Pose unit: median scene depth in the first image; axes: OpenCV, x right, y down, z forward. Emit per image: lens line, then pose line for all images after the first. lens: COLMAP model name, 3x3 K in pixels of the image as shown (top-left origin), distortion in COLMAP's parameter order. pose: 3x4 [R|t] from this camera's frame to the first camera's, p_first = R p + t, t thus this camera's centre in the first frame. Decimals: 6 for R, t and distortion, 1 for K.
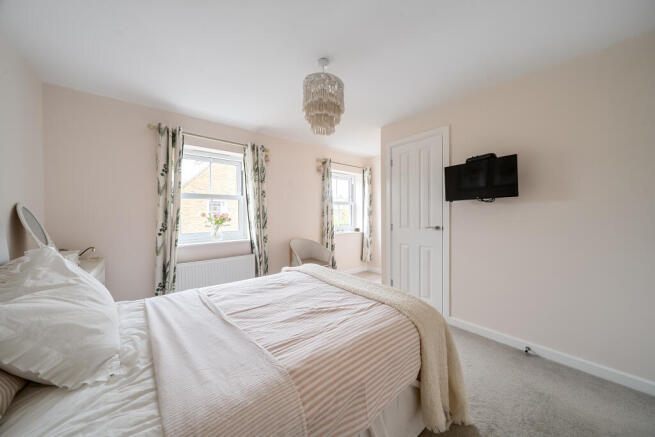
lens RADIAL K [[222.3, 0, 324.8], [0, 222.3, 215.5], [0, 0, 1]] dist [-0.001366, -0.000208]
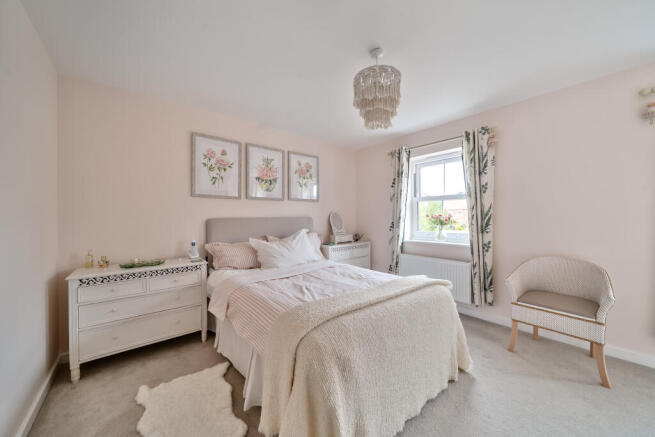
lens RADIAL K [[239.1, 0, 328.7], [0, 239.1, 216.5], [0, 0, 1]] dist [-0.000966, -0.000007]
pose [[0.025227, -0.002616, -0.999678, 0.607889], [-0.003610, 0.999990, -0.002708, 0.005452], [0.999675, 0.003677, 0.025218, 0.489383]]
